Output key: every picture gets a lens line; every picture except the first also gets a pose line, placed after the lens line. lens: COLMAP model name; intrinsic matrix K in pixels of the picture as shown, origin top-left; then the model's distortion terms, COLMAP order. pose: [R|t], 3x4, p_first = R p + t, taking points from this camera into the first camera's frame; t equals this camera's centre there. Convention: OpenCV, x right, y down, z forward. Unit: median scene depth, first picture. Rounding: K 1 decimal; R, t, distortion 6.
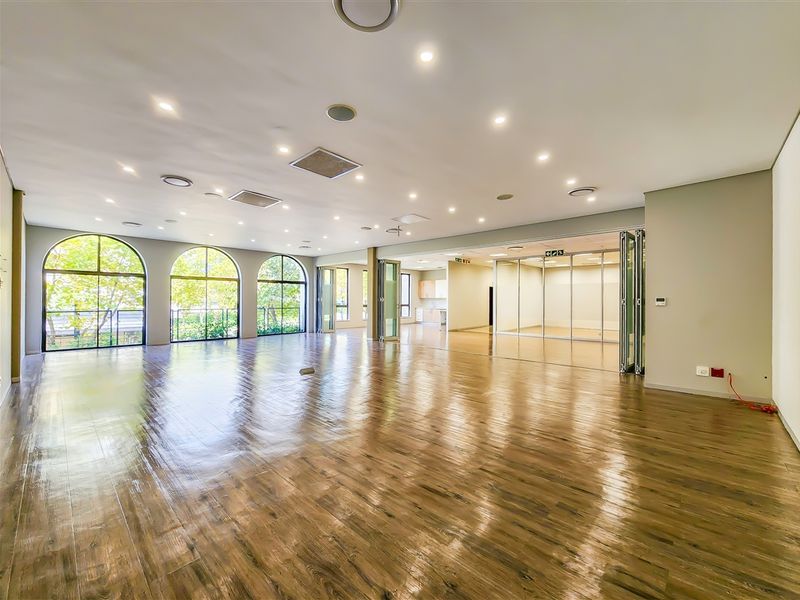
lens RADIAL K [[327.0, 0, 397.4], [0, 327.0, 299.8], [0, 0, 1]] dist [-0.000896, -0.000024]
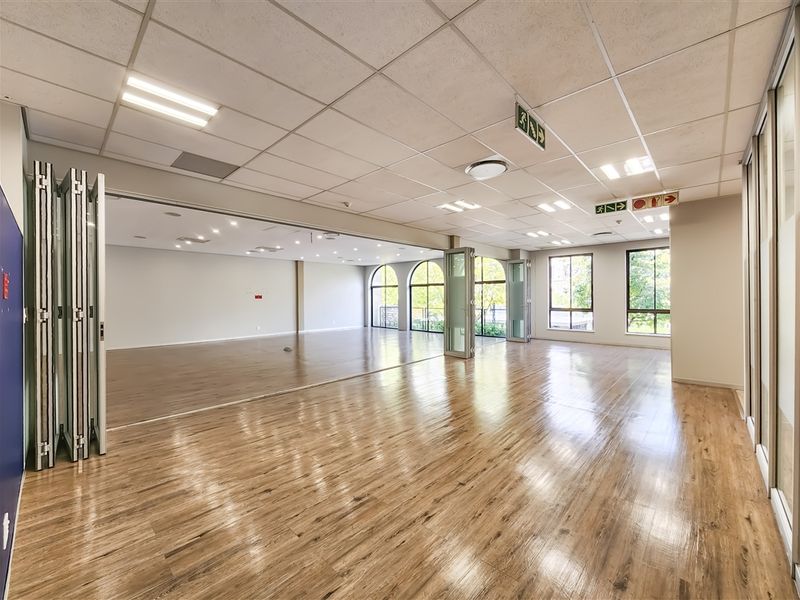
lens RADIAL K [[327.0, 0, 397.6], [0, 327.0, 299.7], [0, 0, 1]] dist [-0.000896, -0.000024]
pose [[0.001803, -0.001714, -0.999997, 0.774169], [0.004630, 0.999988, -0.001706, -0.002898], [0.999988, -0.004627, 0.001811, 0.914667]]
